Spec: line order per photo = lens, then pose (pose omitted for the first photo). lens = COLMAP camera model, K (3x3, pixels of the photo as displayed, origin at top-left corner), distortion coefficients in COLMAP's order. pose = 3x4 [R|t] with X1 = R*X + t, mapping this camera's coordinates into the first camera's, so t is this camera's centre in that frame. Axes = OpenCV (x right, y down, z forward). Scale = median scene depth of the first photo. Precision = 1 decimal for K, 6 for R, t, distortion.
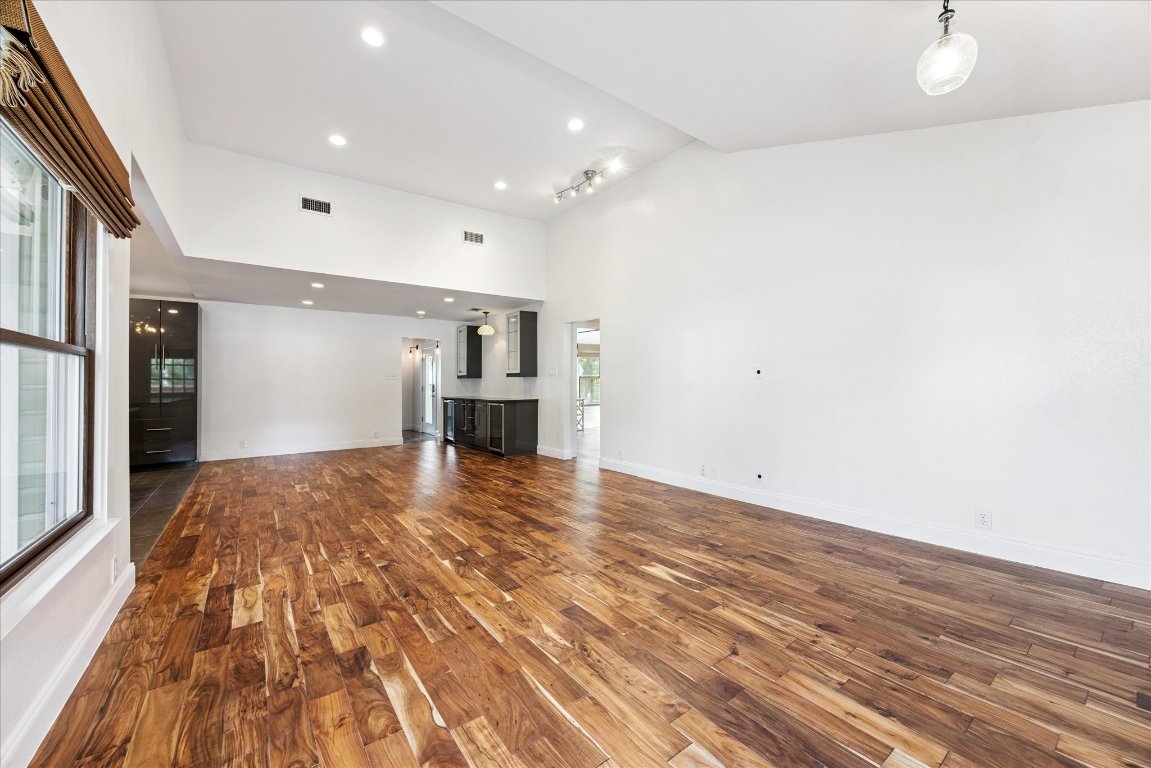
lens RADIAL K [[445.2, 0, 585.1], [0, 445.2, 377.5], [0, 0, 1]] dist [-0.000831, -0.000016]
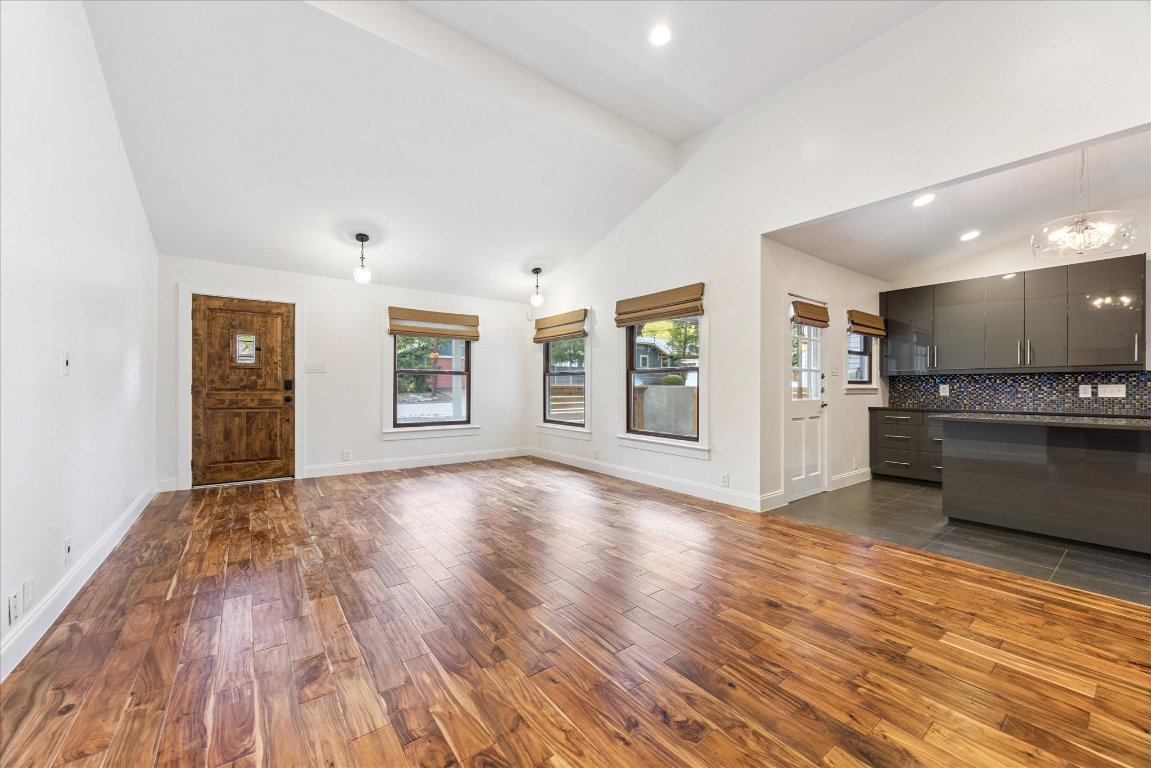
lens RADIAL K [[430.9, 0, 575.5], [0, 430.9, 384.0], [0, 0, 1]] dist [-0.000531, -0.000066]
pose [[-0.999933, 0.008577, 0.007740, -0.311911], [0.008450, 0.999832, -0.016292, 0.038347], [-0.007879, -0.016225, -0.999837, 1.954315]]
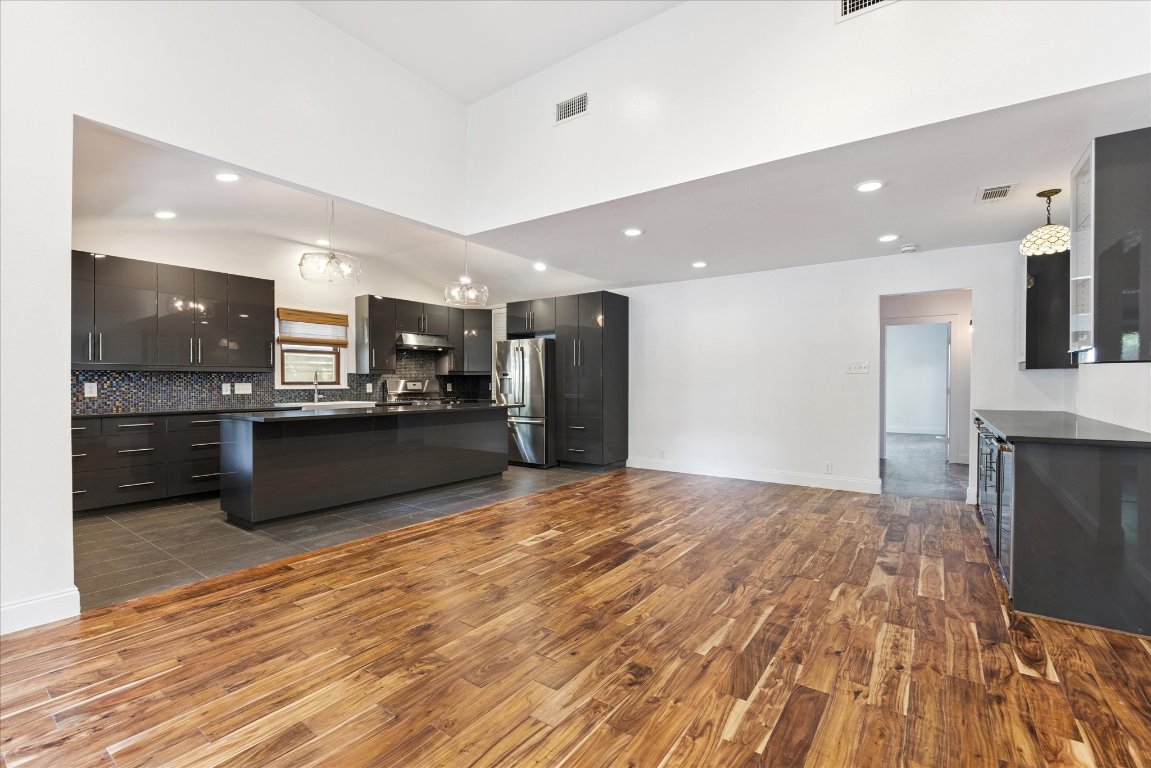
lens RADIAL K [[505.2, 0, 579.6], [0, 505.2, 353.6], [0, 0, 1]] dist [-0.002784, -0.000416]
pose [[0.287044, -0.045519, -0.956835, 0.156628], [0.005330, 0.998931, -0.045923, 0.016315], [0.957903, 0.008082, 0.286979, 1.283871]]
